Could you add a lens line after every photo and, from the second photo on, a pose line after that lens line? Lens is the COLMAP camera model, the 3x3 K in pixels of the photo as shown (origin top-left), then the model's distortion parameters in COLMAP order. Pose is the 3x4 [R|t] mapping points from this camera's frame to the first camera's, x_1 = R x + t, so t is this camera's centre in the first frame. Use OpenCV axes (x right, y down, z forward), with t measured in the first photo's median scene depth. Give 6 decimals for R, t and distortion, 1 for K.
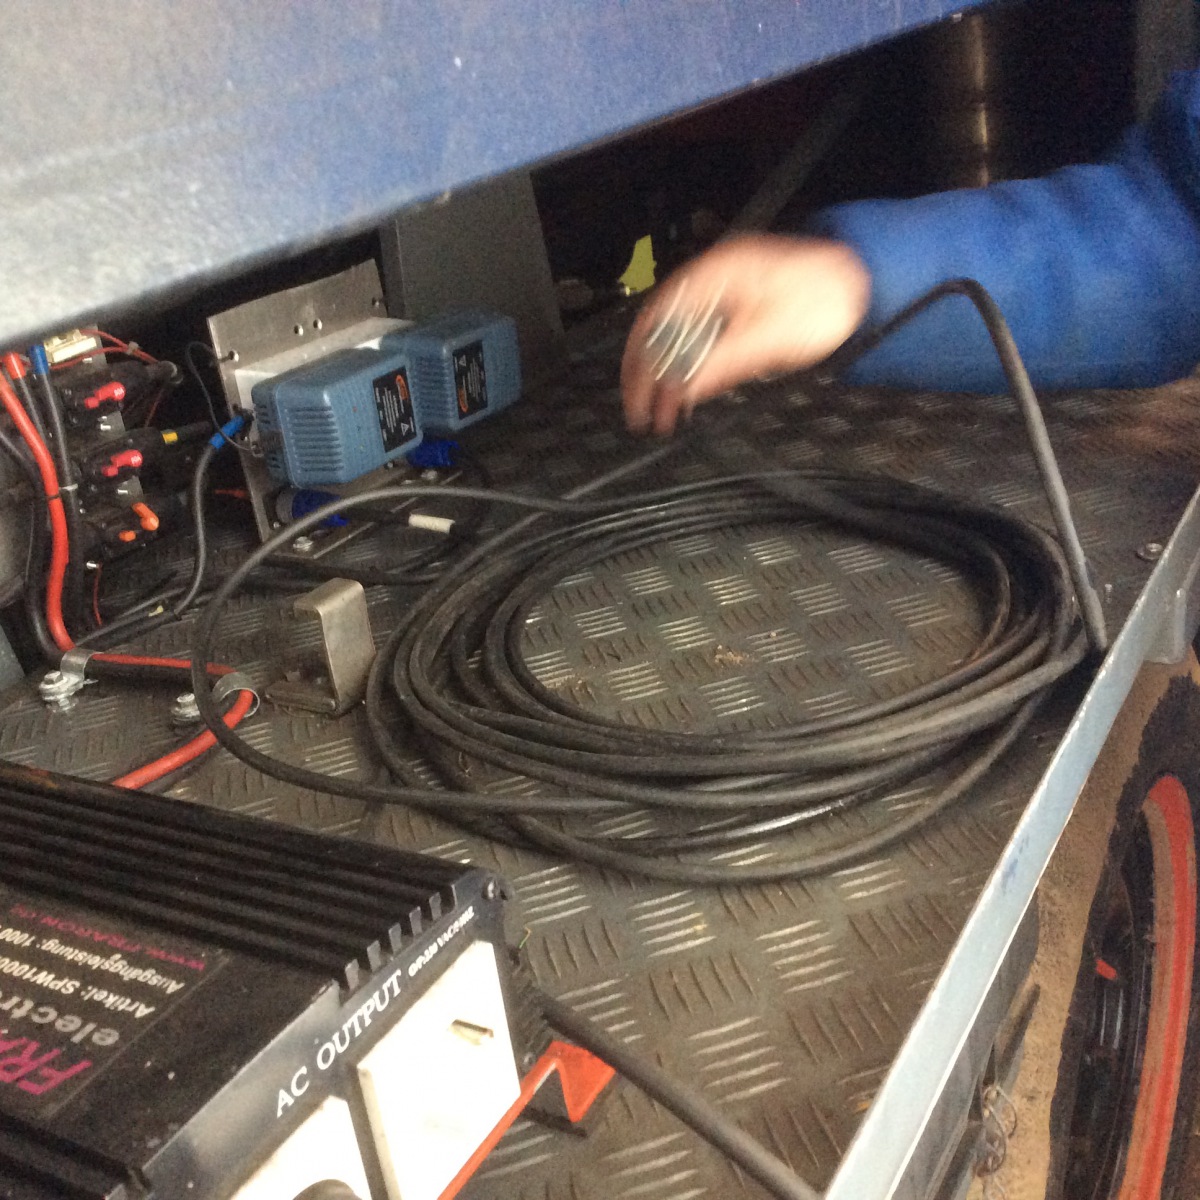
lens RADIAL K [[1556.2, 0, 602.0], [0, 1556.2, 581.0], [0, 0, 1]] dist [0.078475, 0.010435]
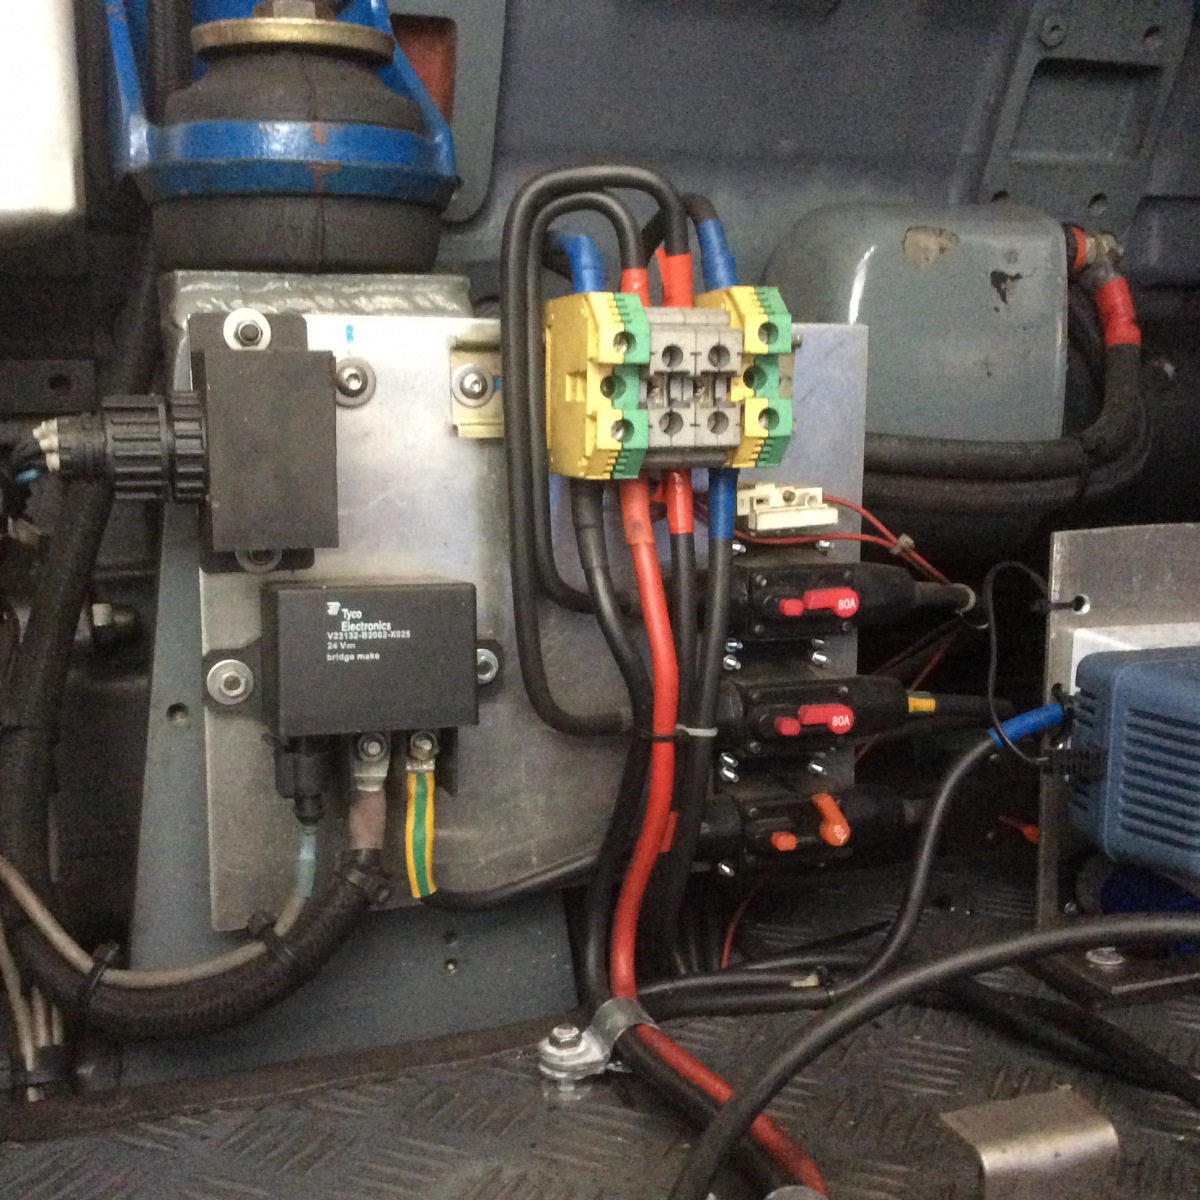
lens RADIAL K [[1556.2, 0, 602.0], [0, 1556.2, 581.0], [0, 0, 1]] dist [0.078475, 0.010435]
pose [[0.778100, 0.226085, -0.586042, -0.036852], [-0.331509, 0.940271, -0.077412, -0.051103], [0.533537, 0.254512, 0.806574, 0.461916]]
